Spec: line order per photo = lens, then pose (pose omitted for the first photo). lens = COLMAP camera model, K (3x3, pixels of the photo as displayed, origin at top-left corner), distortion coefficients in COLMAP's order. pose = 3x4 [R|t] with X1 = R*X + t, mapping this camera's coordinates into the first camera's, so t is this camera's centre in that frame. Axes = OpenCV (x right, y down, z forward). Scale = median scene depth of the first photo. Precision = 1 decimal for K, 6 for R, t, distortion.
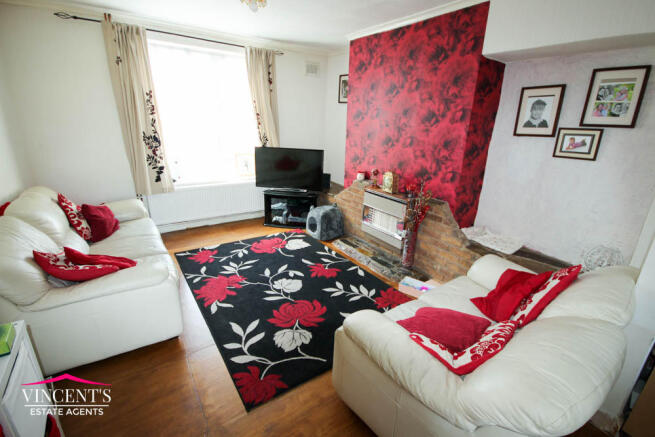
lens RADIAL K [[303.1, 0, 332.4], [0, 303.1, 219.8], [0, 0, 1]] dist [0.020112, -0.016581]
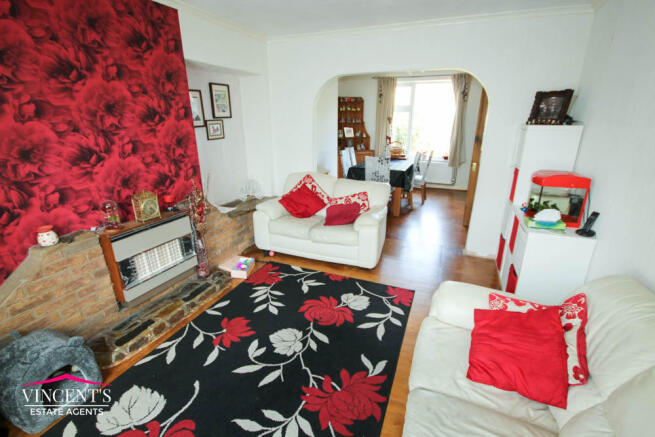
lens RADIAL K [[303.1, 0, 332.4], [0, 303.1, 219.8], [0, 0, 1]] dist [0.020112, -0.016581]
pose [[-0.549361, -0.297548, 0.780812, -0.750143], [0.255947, 0.829611, 0.496223, -0.406332], [-0.795420, 0.472452, -0.379599, 1.110097]]
